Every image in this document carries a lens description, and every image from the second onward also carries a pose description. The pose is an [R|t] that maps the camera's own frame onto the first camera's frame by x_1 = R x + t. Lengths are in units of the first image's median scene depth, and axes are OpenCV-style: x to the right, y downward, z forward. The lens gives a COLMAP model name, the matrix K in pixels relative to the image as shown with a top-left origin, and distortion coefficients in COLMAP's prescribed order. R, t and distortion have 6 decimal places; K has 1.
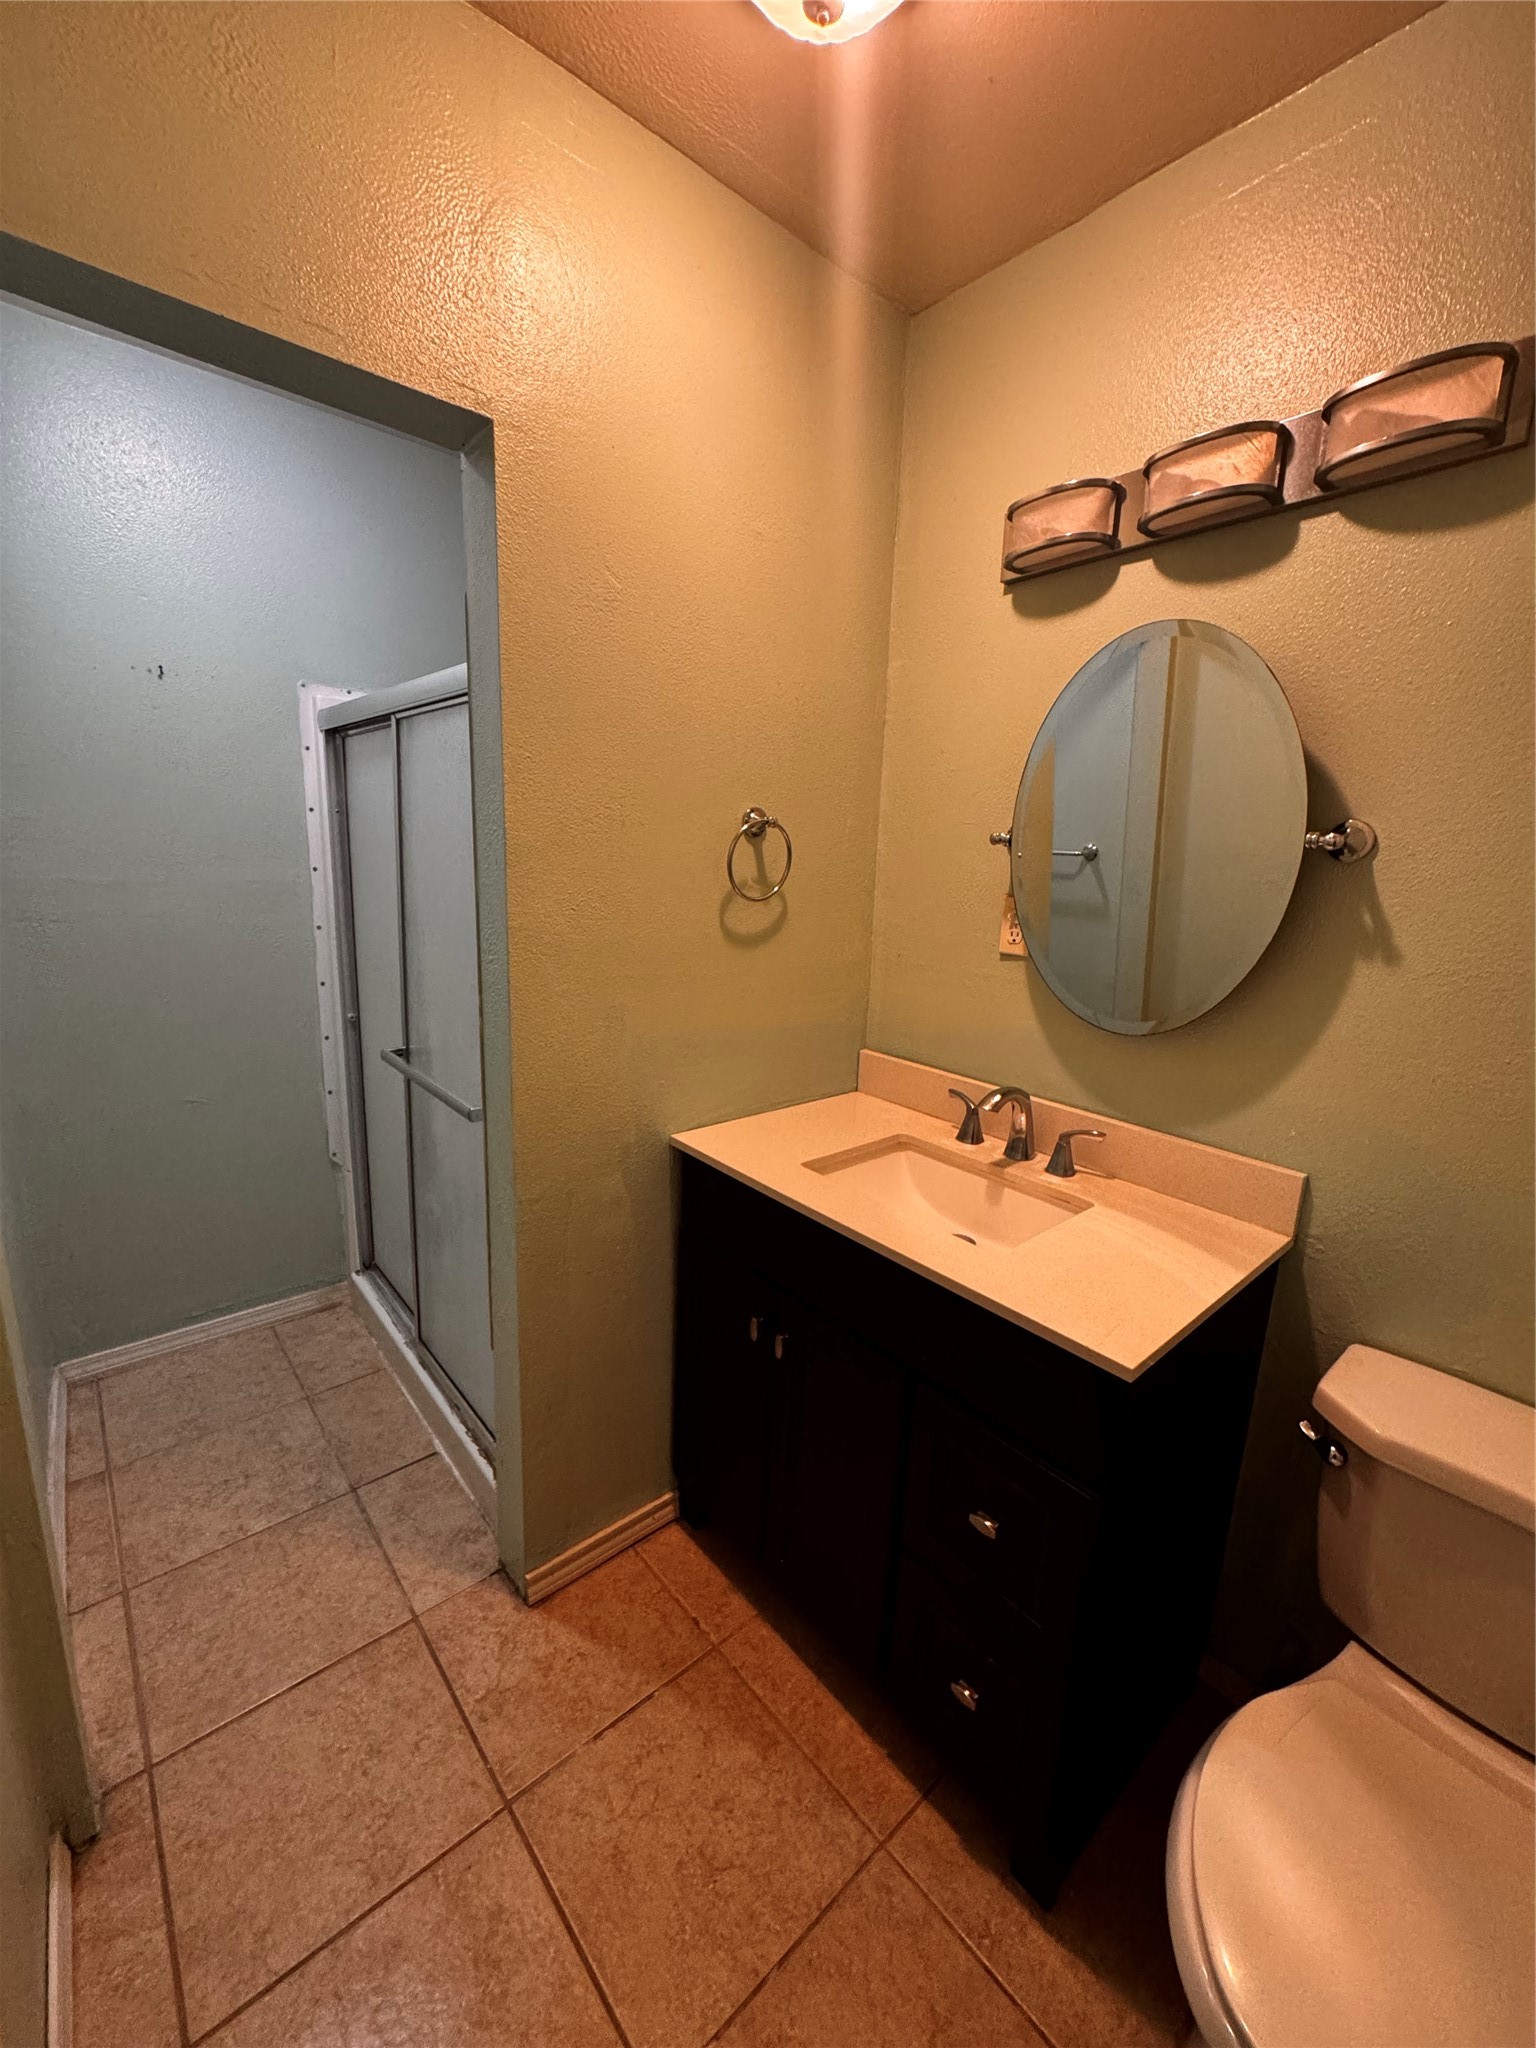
lens RADIAL K [[815.2, 0, 768.0], [0, 815.2, 1024.0], [0, 0, 1]] dist [-0.002782, 0.000578]
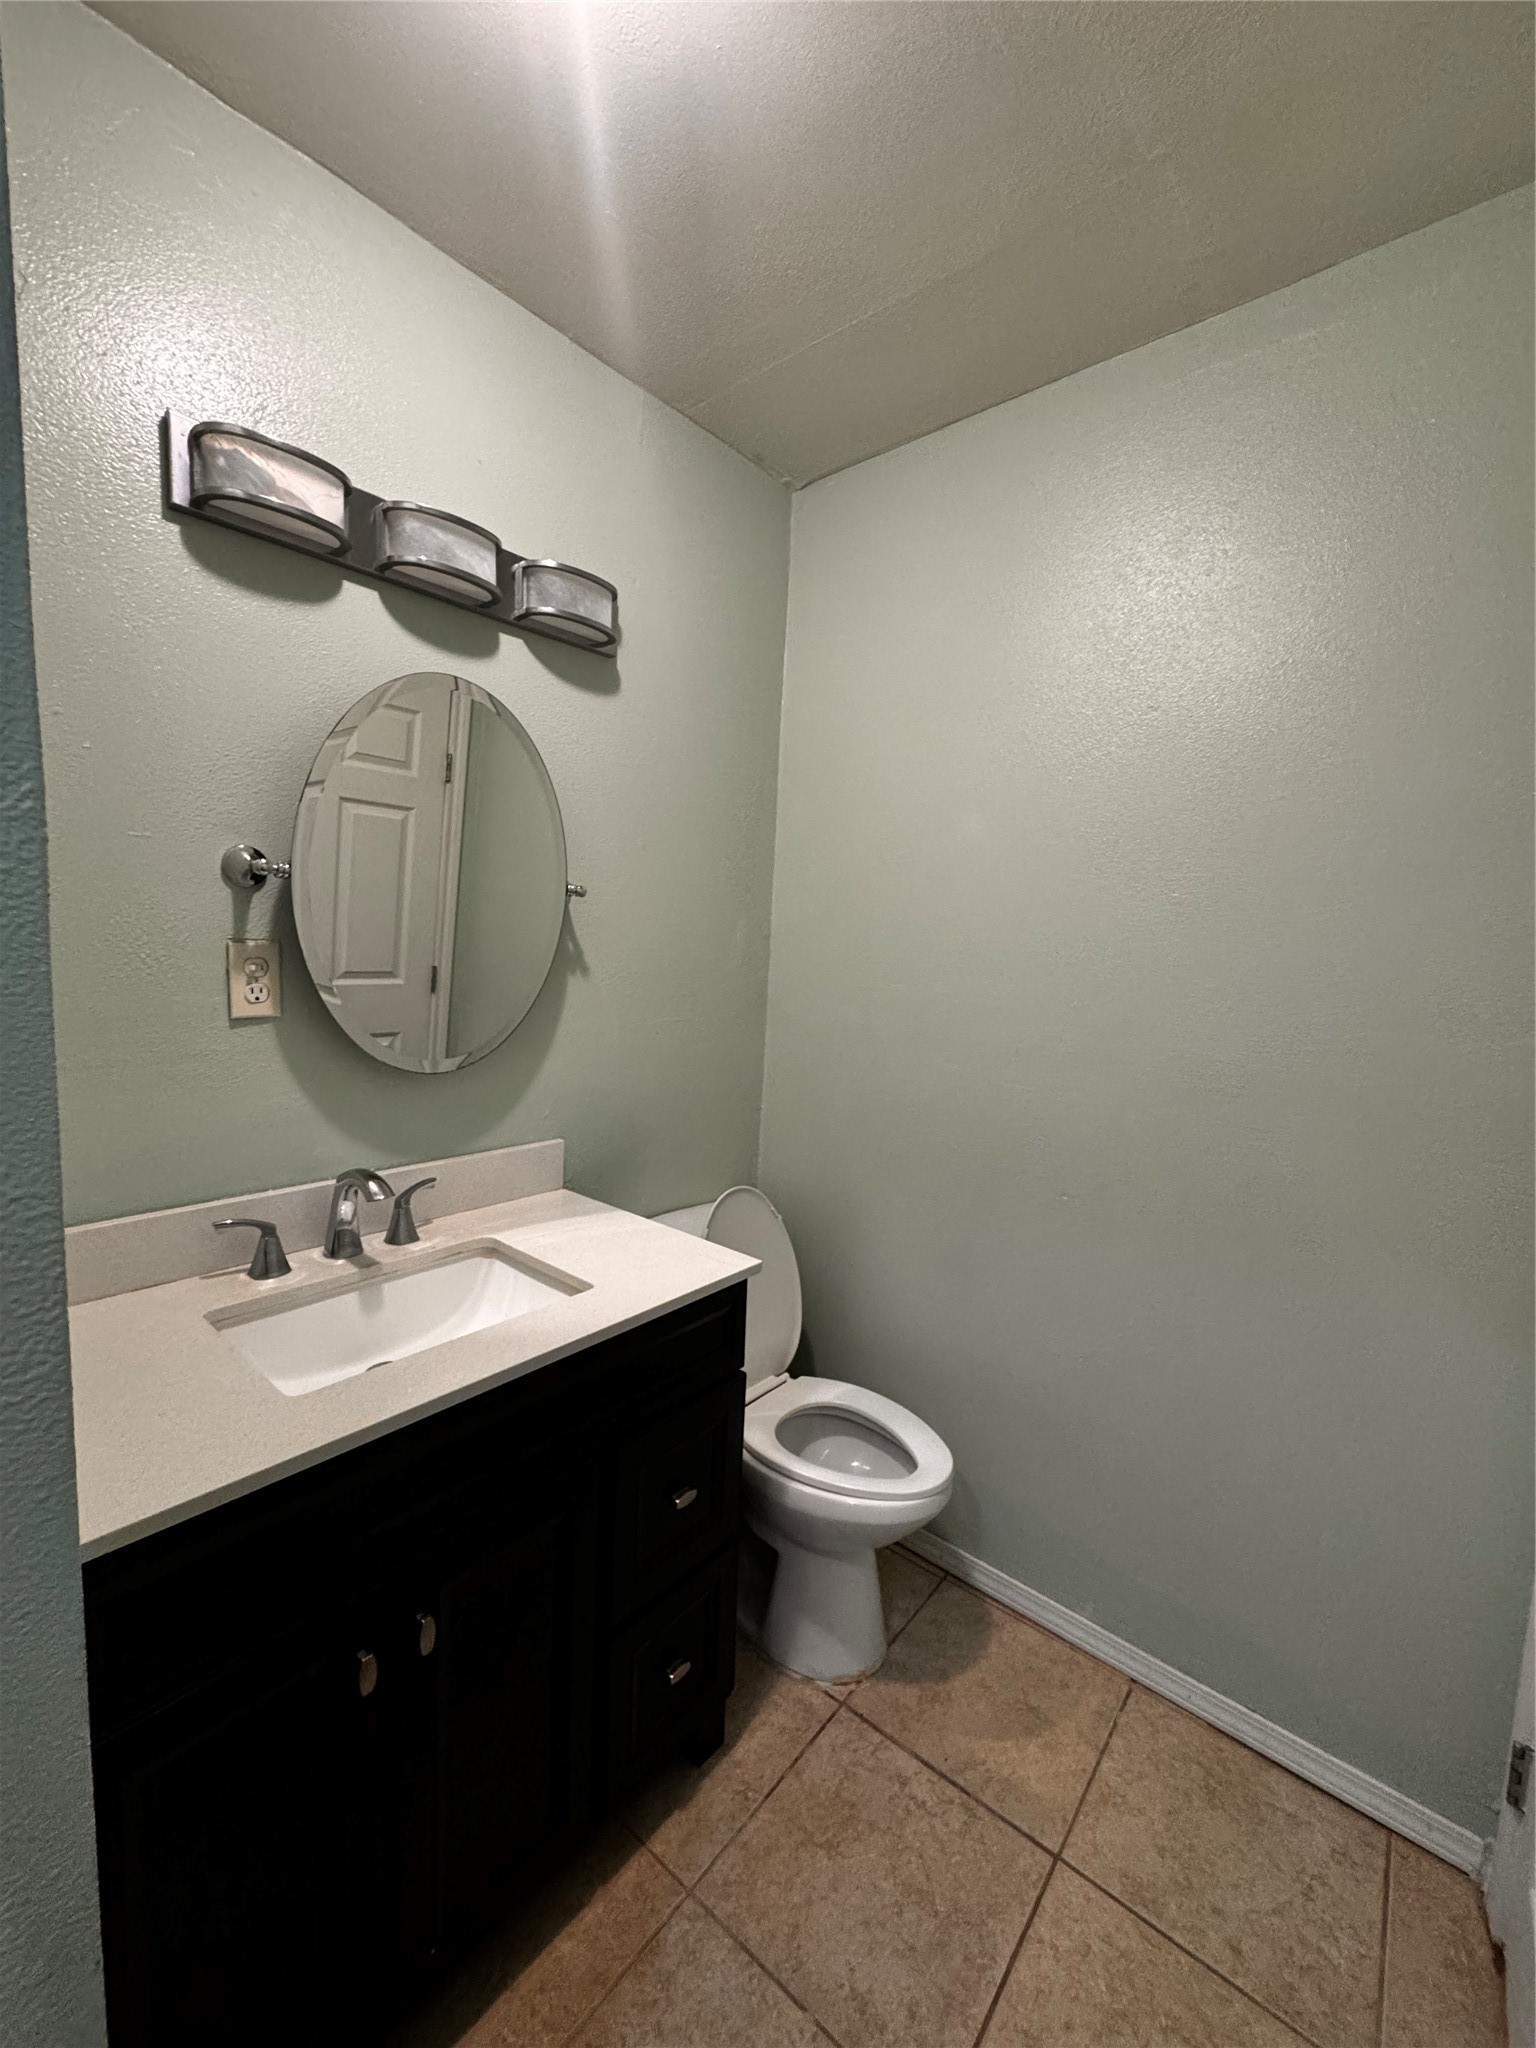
lens RADIAL K [[815.2, 0, 768.0], [0, 815.2, 1024.0], [0, 0, 1]] dist [-0.002782, 0.000578]
pose [[-0.150732, -0.146300, 0.977689, -0.605927], [0.160232, 0.972296, 0.170196, -0.154062], [-0.975503, 0.182311, -0.123114, 0.733451]]
